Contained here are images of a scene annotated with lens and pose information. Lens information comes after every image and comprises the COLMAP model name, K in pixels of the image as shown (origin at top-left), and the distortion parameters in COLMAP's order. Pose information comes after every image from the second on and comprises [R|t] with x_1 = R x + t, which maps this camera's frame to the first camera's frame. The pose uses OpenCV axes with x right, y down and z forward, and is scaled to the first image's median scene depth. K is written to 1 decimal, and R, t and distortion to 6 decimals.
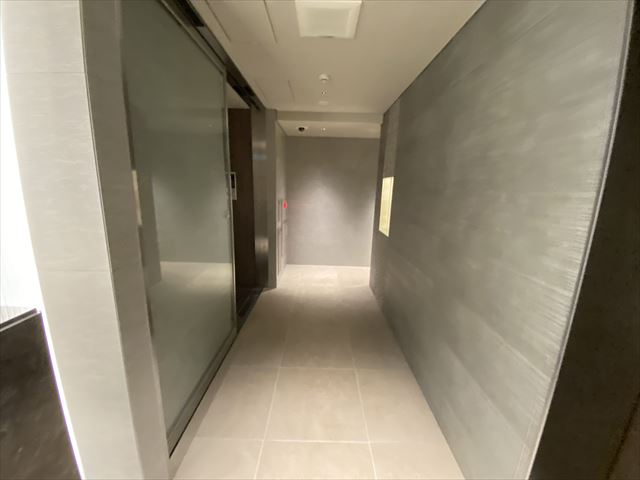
lens RADIAL K [[253.0, 0, 310.7], [0, 253.0, 243.6], [0, 0, 1]] dist [0.002095, -0.012926]
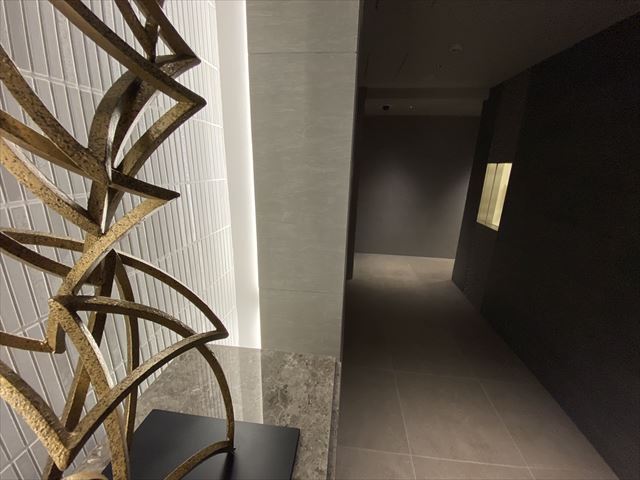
lens RADIAL K [[253.0, 0, 310.7], [0, 253.0, 243.6], [0, 0, 1]] dist [0.002095, -0.012926]
pose [[0.992912, 0.030902, -0.114760, -0.229451], [-0.022215, 0.996844, 0.076220, -0.036897], [0.116753, -0.073130, 0.990465, 0.038912]]
